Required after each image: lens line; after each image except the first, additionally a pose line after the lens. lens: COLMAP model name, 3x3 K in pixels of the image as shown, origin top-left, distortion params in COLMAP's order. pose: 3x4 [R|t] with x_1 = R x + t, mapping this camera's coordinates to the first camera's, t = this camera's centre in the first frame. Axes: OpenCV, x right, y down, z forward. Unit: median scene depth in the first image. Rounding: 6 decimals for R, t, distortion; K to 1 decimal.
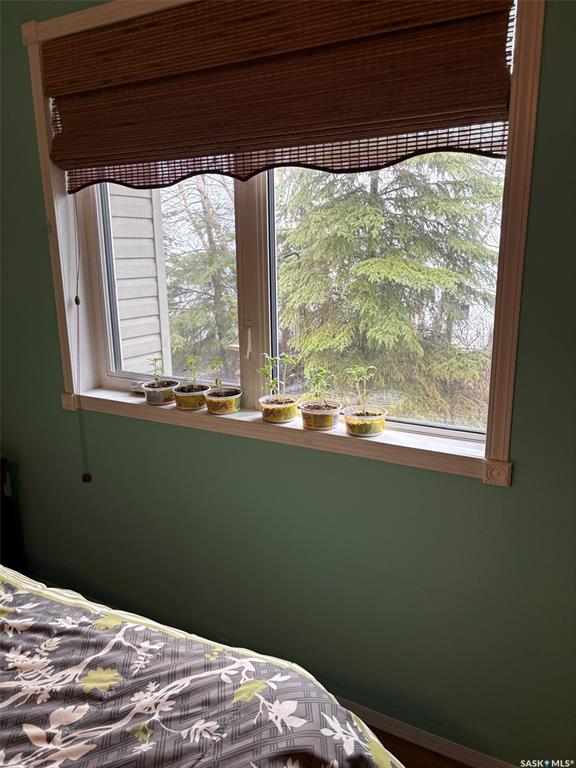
lens RADIAL K [[568.5, 0, 288.4], [0, 568.5, 388.1], [0, 0, 1]] dist [0.052815, -0.064883]
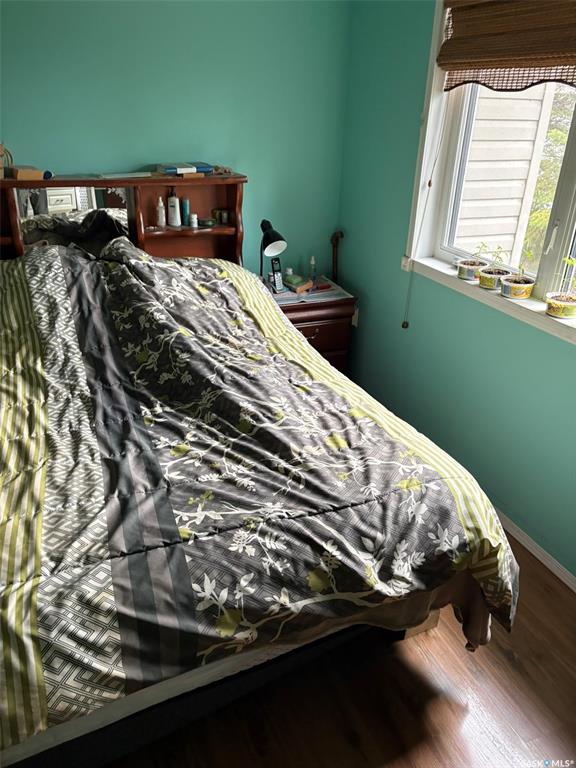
lens RADIAL K [[568.5, 0, 288.4], [0, 568.5, 388.1], [0, 0, 1]] dist [0.052815, -0.064883]
pose [[0.775875, 0.312690, -0.547944, 0.226255], [-0.184955, 0.943106, 0.276303, -0.020359], [0.603166, -0.113031, 0.789566, -0.236190]]
